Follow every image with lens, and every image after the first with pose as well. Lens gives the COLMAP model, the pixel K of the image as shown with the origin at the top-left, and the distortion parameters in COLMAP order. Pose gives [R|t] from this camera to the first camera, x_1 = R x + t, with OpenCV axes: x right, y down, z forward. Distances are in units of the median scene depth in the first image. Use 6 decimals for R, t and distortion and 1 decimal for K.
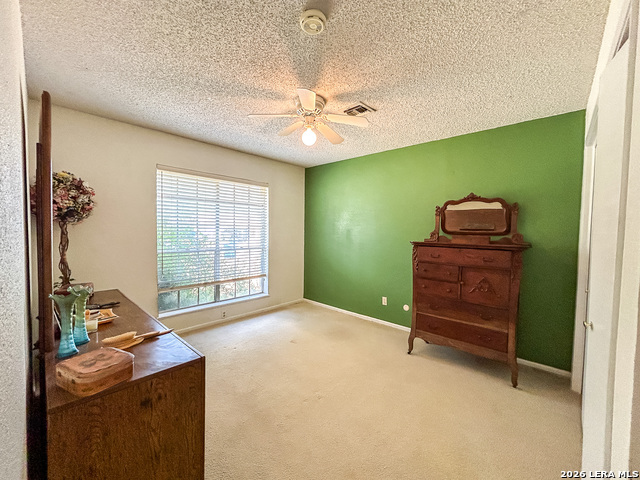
lens RADIAL K [[259.6, 0, 317.9], [0, 259.6, 241.1], [0, 0, 1]] dist [-0.003111, -0.000372]
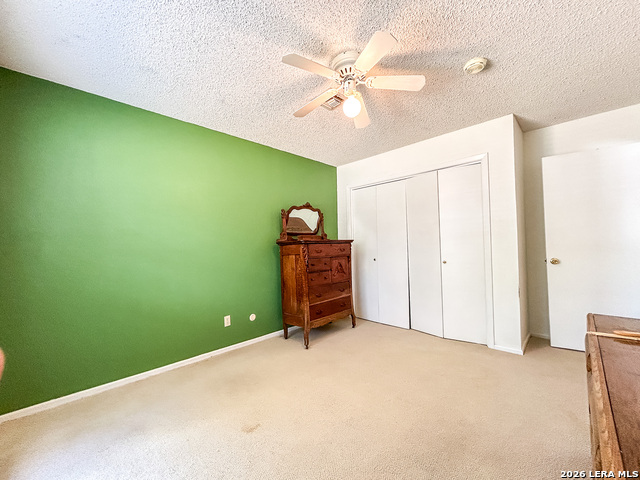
lens RADIAL K [[259.6, 0, 320.5], [0, 259.6, 238.8], [0, 0, 1]] dist [-0.003111, -0.000372]
pose [[0.029071, -0.000112, 0.999577, -0.724869], [0.064965, 0.997886, -0.001778, 0.003221], [-0.997464, 0.064989, 0.029017, 0.945790]]
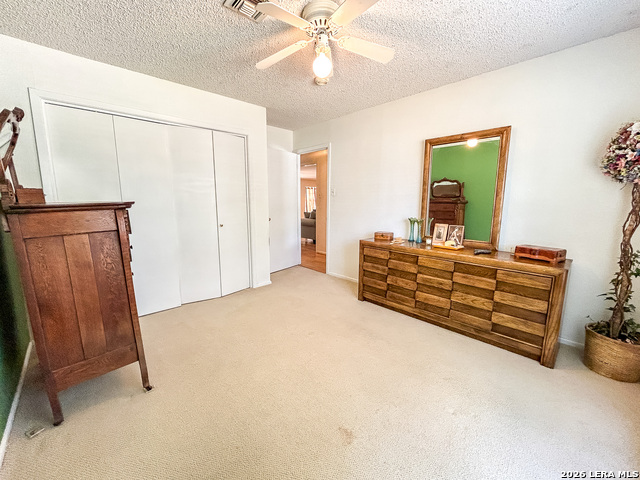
lens RADIAL K [[259.6, 0, 321.4], [0, 259.6, 239.8], [0, 0, 1]] dist [-0.003111, -0.000372]
pose [[-0.996821, -0.030221, 0.073724, -0.093970], [-0.015233, 0.980494, 0.195957, -0.036897], [-0.078208, 0.194211, -0.977837, 1.590043]]
